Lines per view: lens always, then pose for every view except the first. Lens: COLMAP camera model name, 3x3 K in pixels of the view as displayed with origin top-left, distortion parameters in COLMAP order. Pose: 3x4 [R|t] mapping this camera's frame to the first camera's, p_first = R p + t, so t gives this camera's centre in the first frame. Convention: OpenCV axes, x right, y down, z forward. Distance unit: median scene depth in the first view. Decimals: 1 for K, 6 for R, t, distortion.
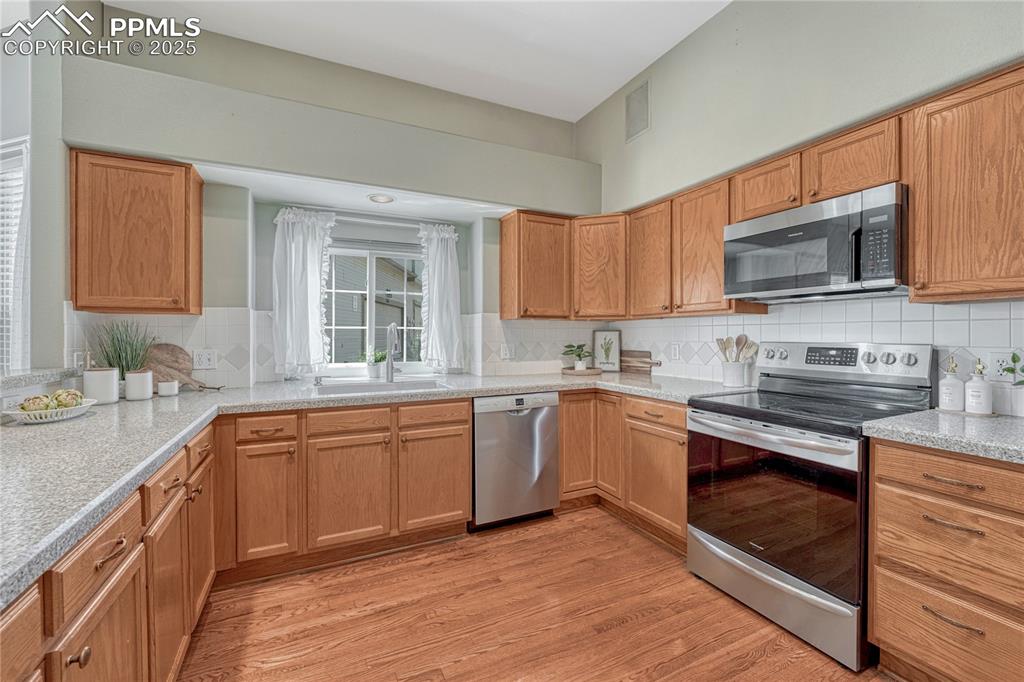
lens RADIAL K [[425.0, 0, 512.0], [0, 425.0, 335.4], [0, 0, 1]] dist [-0.011878, -0.000771]
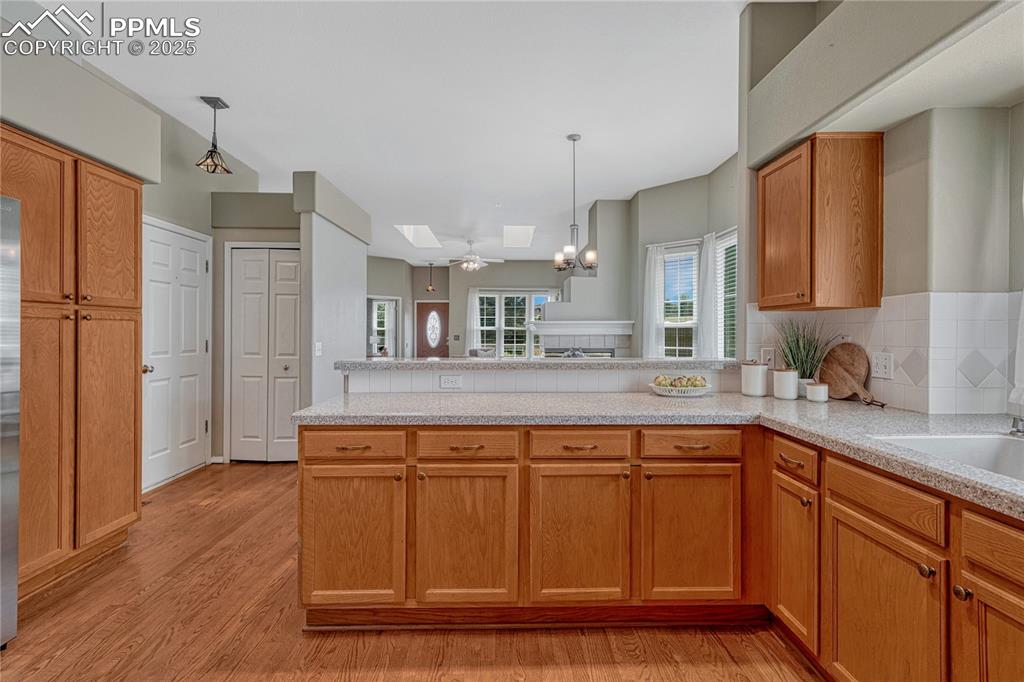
lens RADIAL K [[473.9, 0, 513.4], [0, 473.9, 335.0], [0, 0, 1]] dist [-0.004190, 0.002614]
pose [[-0.411812, 0.006679, -0.911244, 0.316691], [-0.002444, 0.999961, 0.008434, -0.003761], [0.911266, 0.005700, -0.411780, 0.736812]]
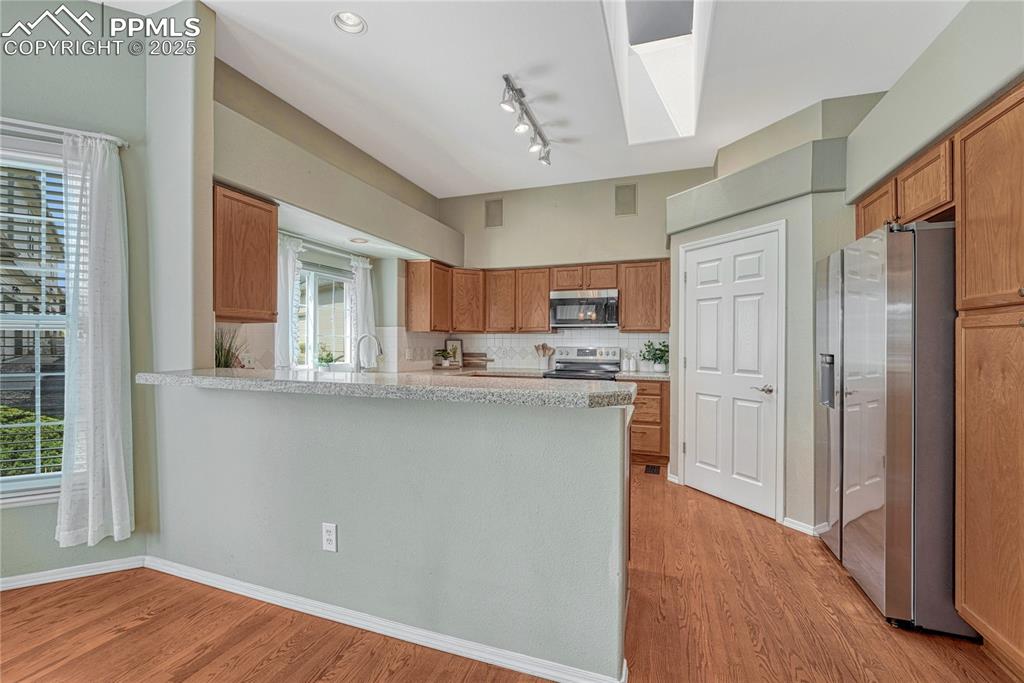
lens RADIAL K [[425.0, 0, 517.4], [0, 425.0, 347.1], [0, 0, 1]] dist [-0.011878, -0.000771]
pose [[0.707125, 0.000091, 0.707089, -1.009818], [-0.006085, 0.999964, 0.005956, 0.004696], [-0.707063, -0.008514, 0.707100, -0.343554]]
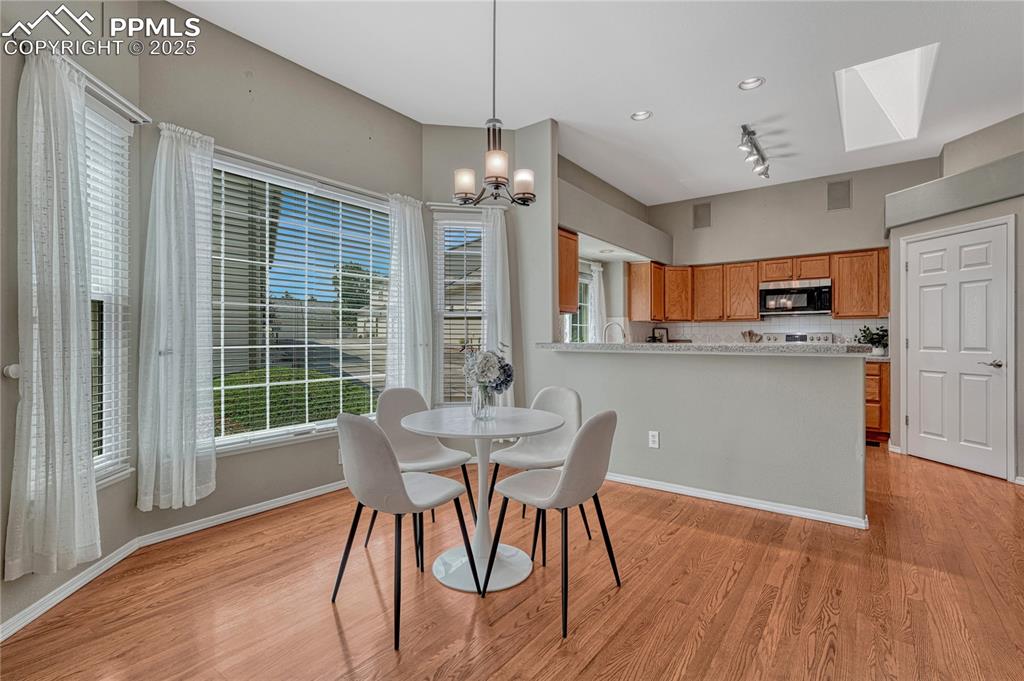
lens RADIAL K [[473.9, 0, 512.5], [0, 473.9, 339.3], [0, 0, 1]] dist [-0.004190, 0.002614]
pose [[0.891181, 0.002829, 0.453639, -1.735423], [-0.002372, 0.999996, -0.001576, 0.054059], [-0.453642, 0.000329, 0.891184, -0.647505]]
